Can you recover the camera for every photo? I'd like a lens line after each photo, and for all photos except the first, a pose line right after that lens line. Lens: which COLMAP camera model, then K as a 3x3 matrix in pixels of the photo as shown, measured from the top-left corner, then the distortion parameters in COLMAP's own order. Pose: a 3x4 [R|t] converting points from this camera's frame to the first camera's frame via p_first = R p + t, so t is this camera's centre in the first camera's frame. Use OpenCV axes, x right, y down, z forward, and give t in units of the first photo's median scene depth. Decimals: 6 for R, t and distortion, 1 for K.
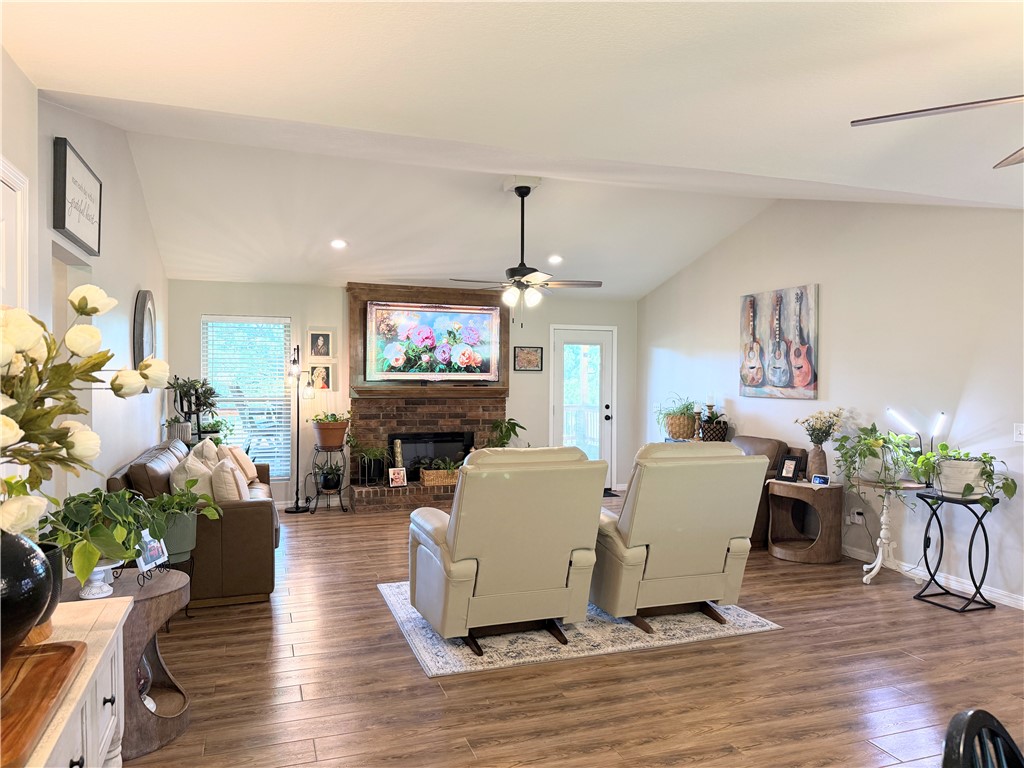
lens RADIAL K [[729.9, 0, 511.3], [0, 729.9, 382.3], [0, 0, 1]] dist [0.030421, -0.031334]
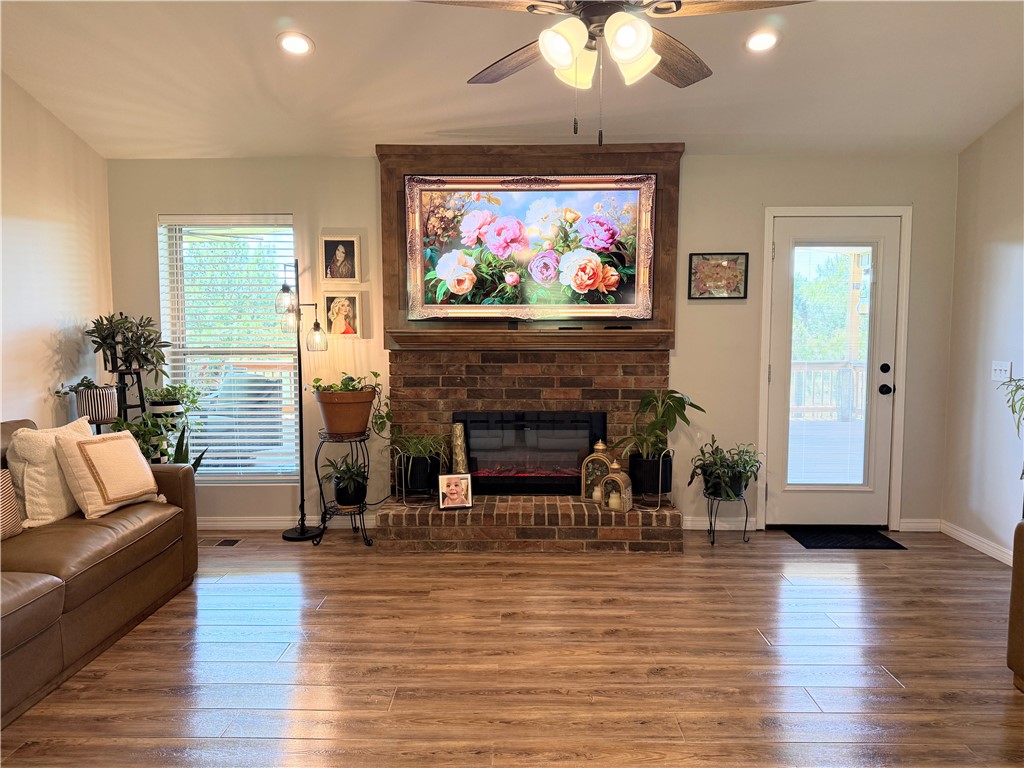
lens RADIAL K [[729.9, 0, 510.3], [0, 729.9, 391.0], [0, 0, 1]] dist [0.030421, -0.031334]
pose [[0.931109, 0.026946, -0.363744, 0.084987], [0.005579, 0.996099, 0.088071, 0.003324], [0.364698, -0.084033, 0.927326, 0.488680]]
